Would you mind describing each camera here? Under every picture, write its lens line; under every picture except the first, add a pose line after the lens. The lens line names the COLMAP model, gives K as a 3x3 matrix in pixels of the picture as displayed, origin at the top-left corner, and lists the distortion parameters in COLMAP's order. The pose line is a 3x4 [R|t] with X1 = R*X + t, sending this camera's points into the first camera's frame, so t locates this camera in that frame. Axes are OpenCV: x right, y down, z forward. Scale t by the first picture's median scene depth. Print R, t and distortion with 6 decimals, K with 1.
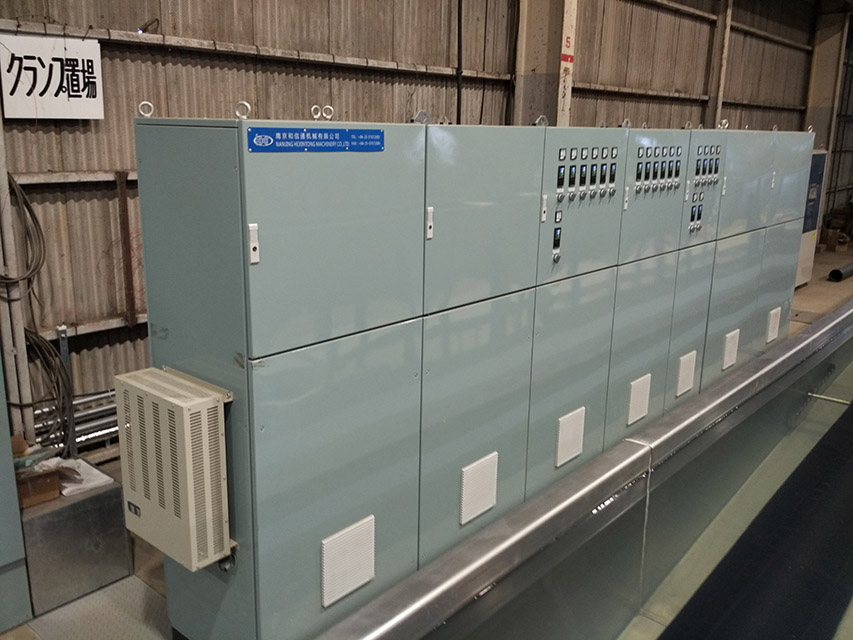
lens RADIAL K [[768.6, 0, 425.4], [0, 768.6, 318.3], [0, 0, 1]] dist [0.114727, -0.215242]
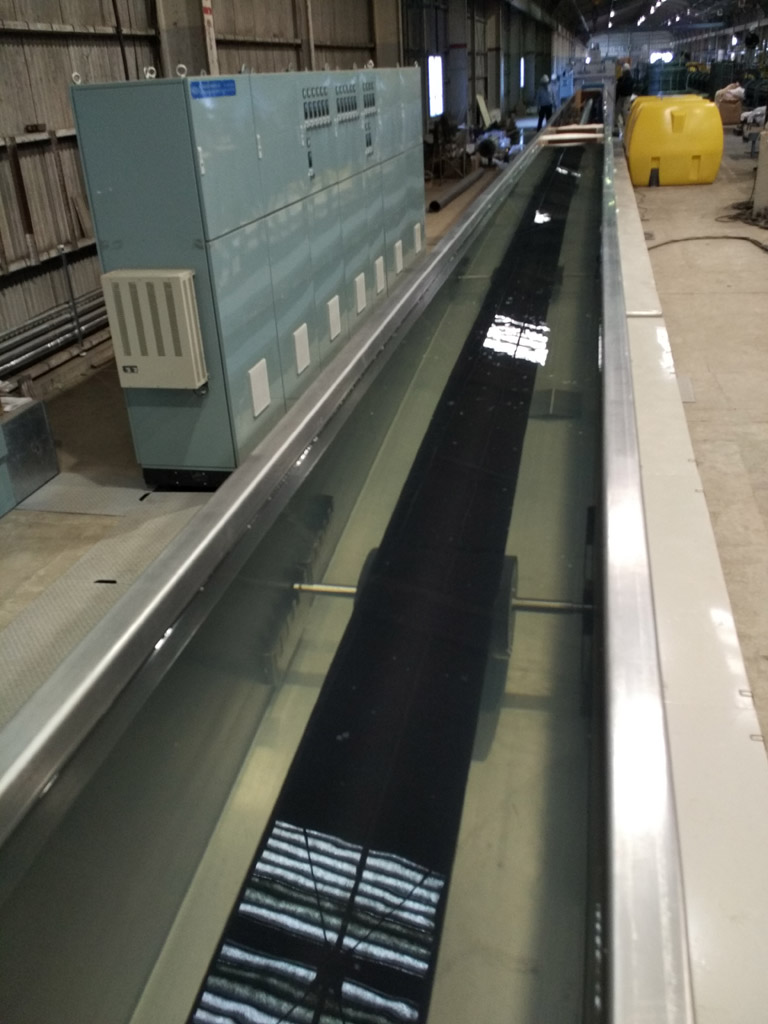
lens RADIAL K [[922.7, 0, 376.3], [0, 922.7, 512.4], [0, 0, 1]] dist [0.114727, -0.215242]
pose [[0.881185, -0.262938, 0.392909, -0.346155], [0.185675, 0.956771, 0.223862, 0.093140], [-0.434785, -0.124310, 0.891913, -0.385035]]
